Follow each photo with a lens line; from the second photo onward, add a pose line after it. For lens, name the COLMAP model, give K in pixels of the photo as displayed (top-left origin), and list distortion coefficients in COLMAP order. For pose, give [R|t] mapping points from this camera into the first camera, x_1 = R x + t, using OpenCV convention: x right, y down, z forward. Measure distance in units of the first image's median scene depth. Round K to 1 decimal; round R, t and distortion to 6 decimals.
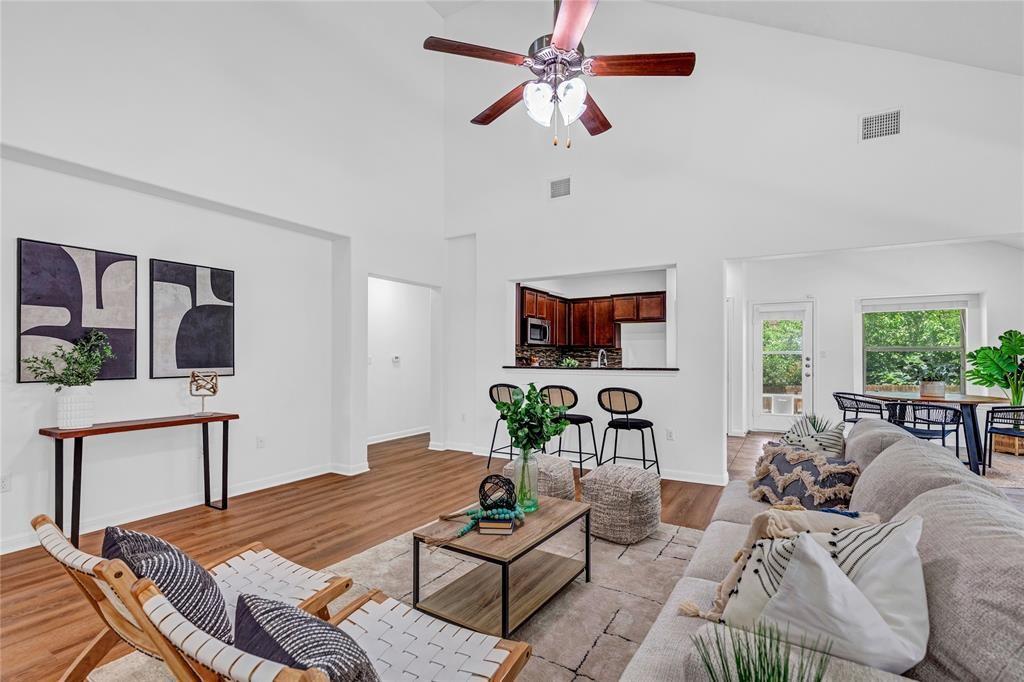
lens RADIAL K [[465.4, 0, 532.9], [0, 465.4, 357.1], [0, 0, 1]] dist [0.010468, -0.001362]
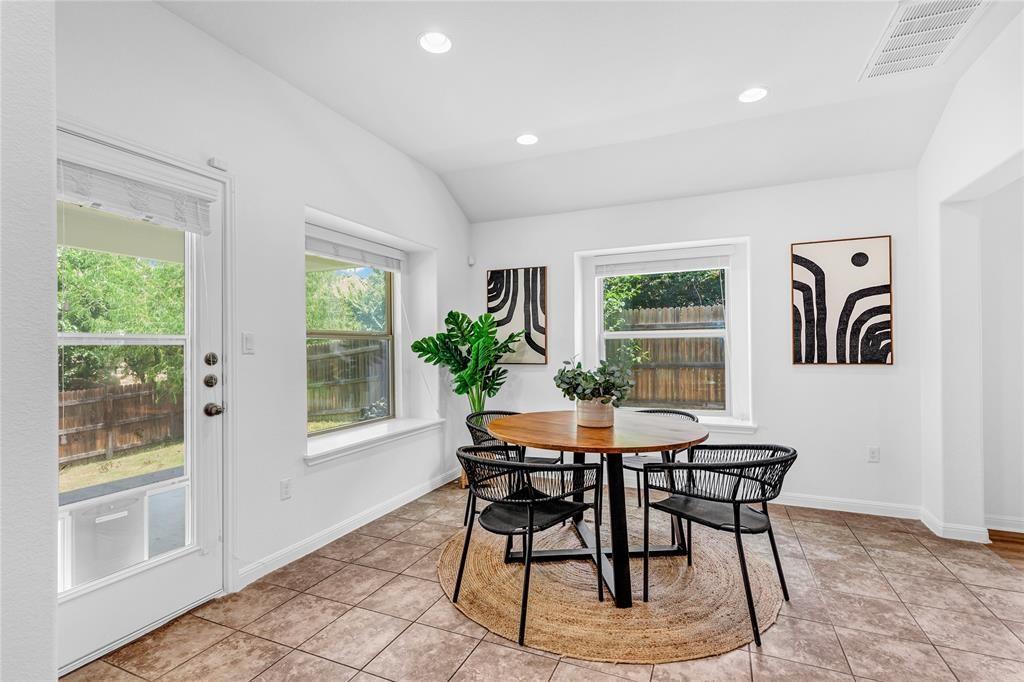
lens RADIAL K [[465.4, 0, 514.0], [0, 465.4, 341.7], [0, 0, 1]] dist [0.010468, -0.001362]
pose [[-0.108268, 0.009515, 0.994076, 0.486130], [0.009416, 0.999919, -0.008546, -0.006293], [-0.994077, 0.008435, -0.108348, 1.576123]]
